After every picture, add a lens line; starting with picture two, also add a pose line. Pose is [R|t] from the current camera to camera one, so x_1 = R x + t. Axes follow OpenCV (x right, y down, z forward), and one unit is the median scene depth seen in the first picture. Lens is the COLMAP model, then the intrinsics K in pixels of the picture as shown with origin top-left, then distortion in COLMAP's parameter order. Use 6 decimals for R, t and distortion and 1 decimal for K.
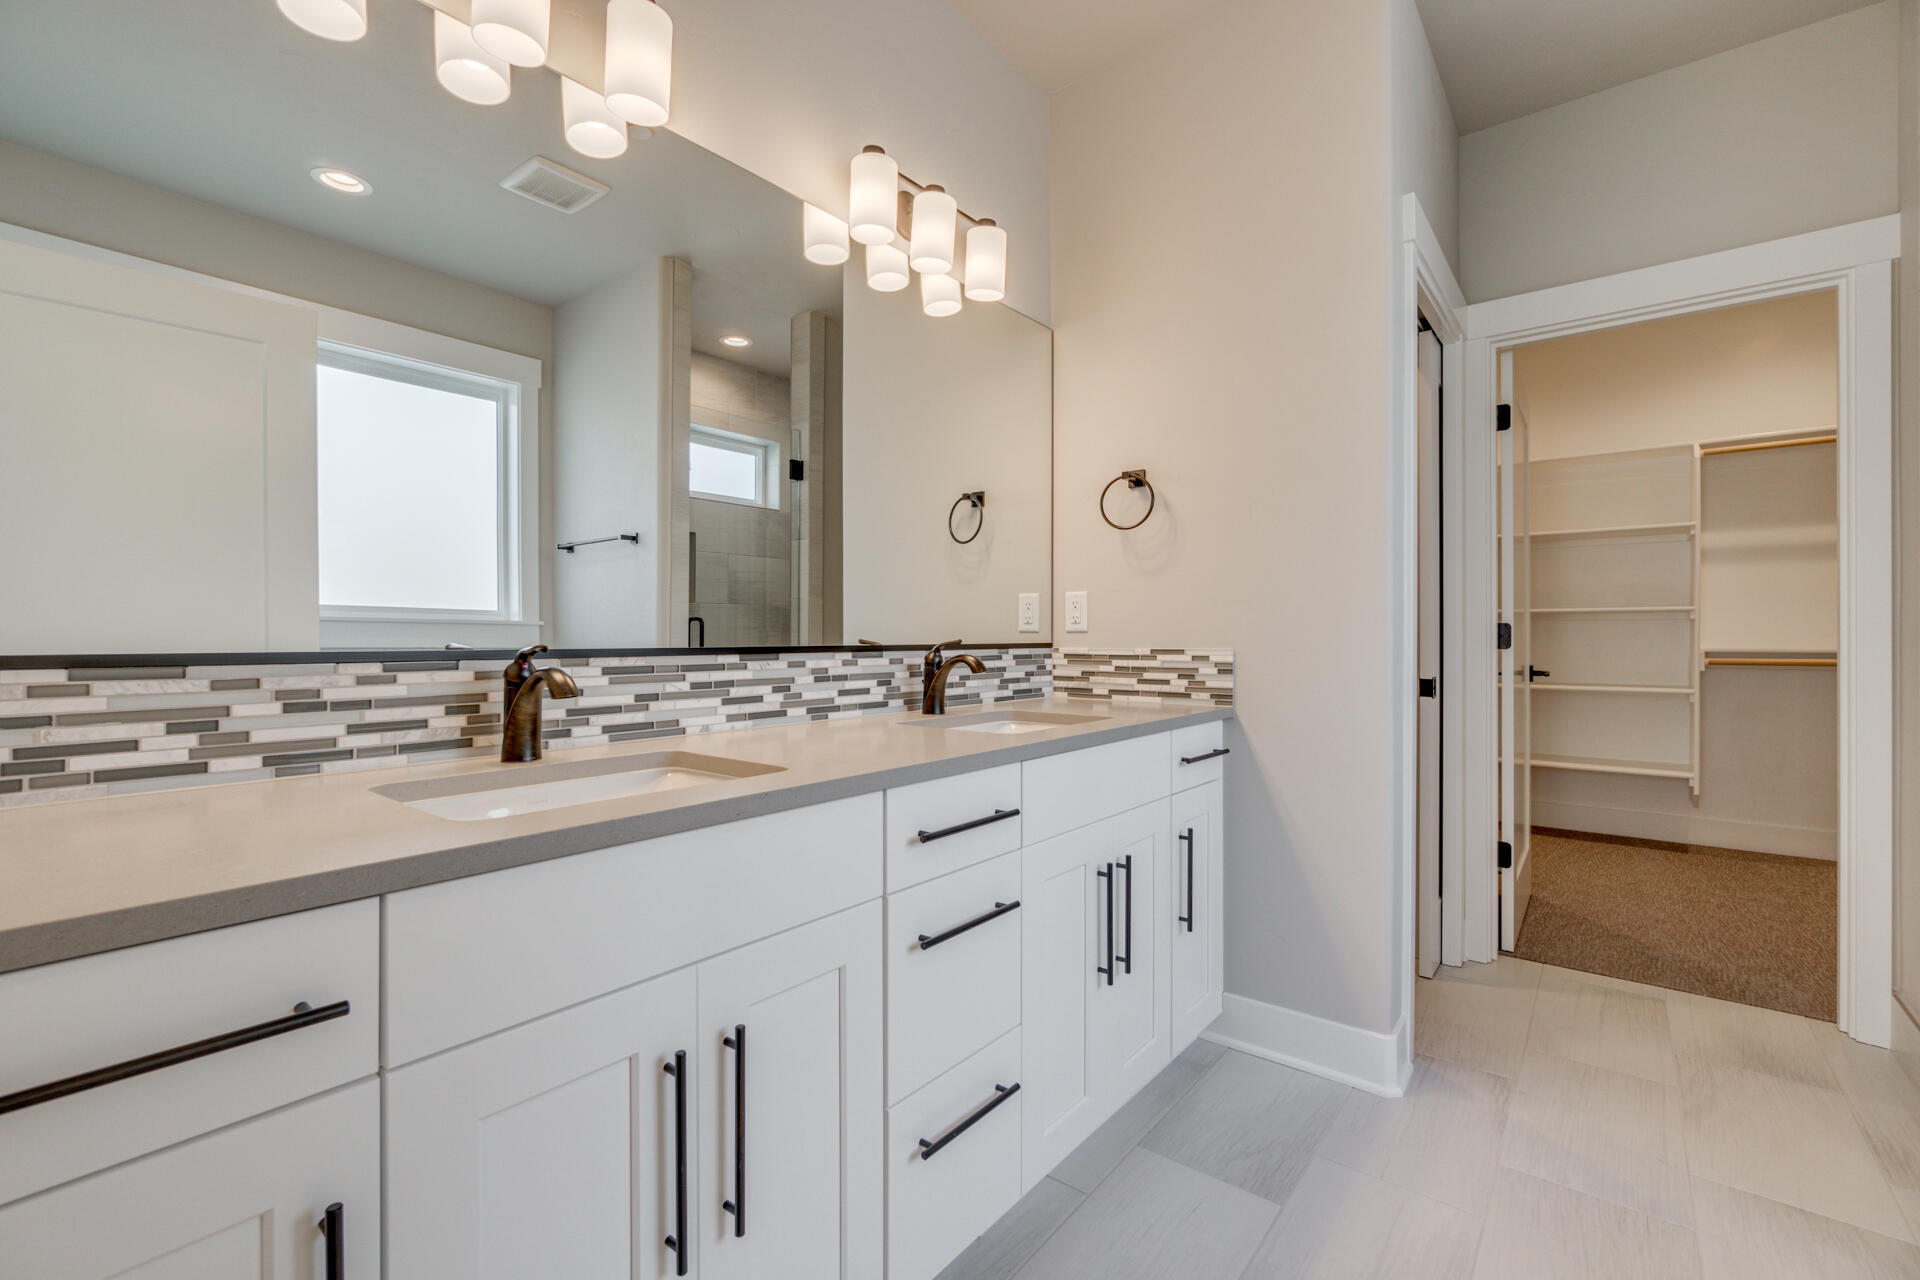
lens RADIAL K [[828.8, 0, 958.8], [0, 828.8, 633.7], [0, 0, 1]] dist [-0.001209, 0.000962]
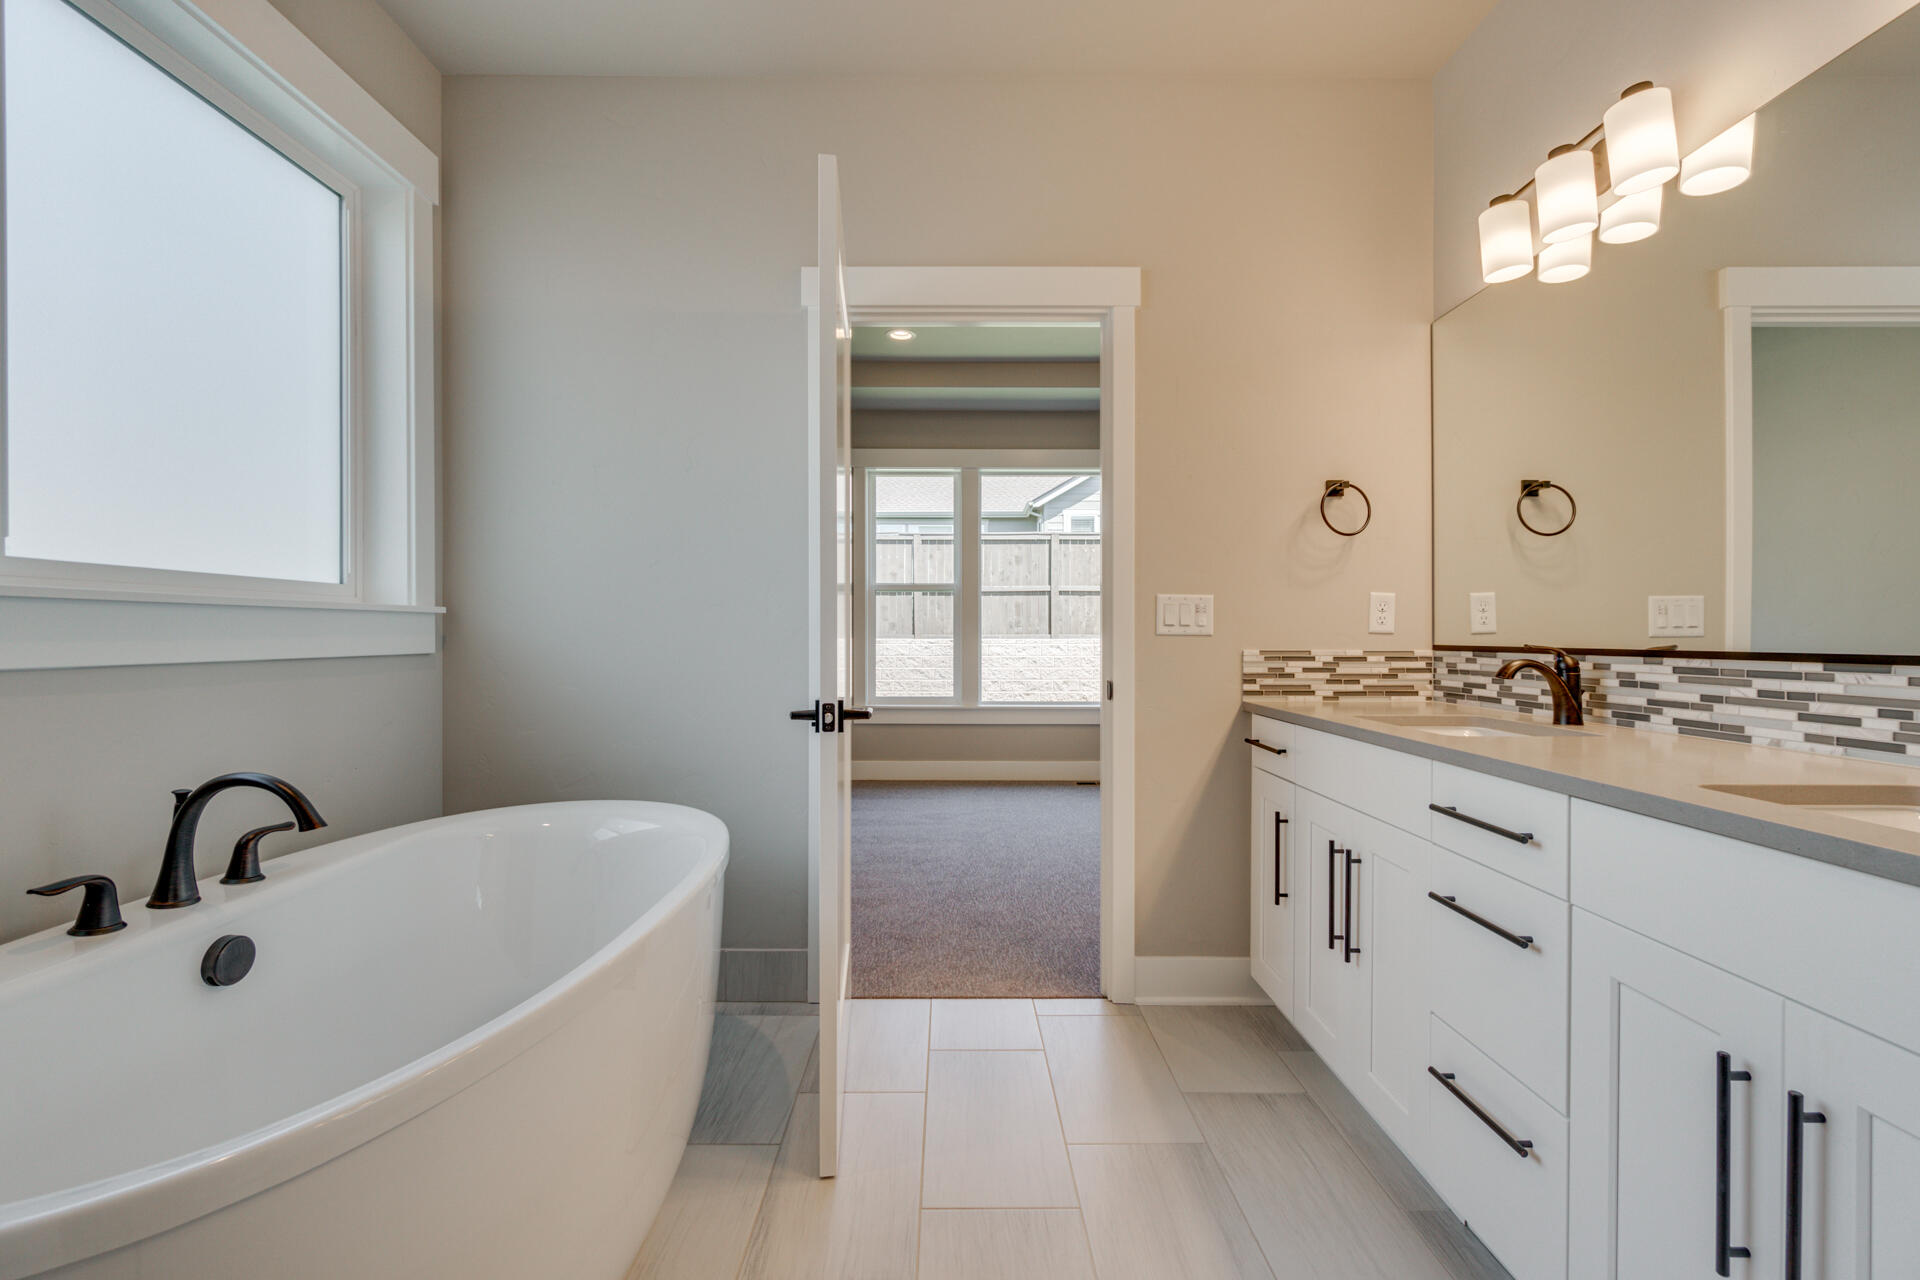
lens RADIAL K [[907.3, 0, 955.8], [0, 907.3, 638.4], [0, 0, 1]] dist [-0.007981, -0.001597]
pose [[-0.773138, 0.000927, -0.634237, 0.994698], [-0.000707, 0.999997, 0.002323, -0.000488], [0.634237, 0.002245, -0.773135, 1.180408]]
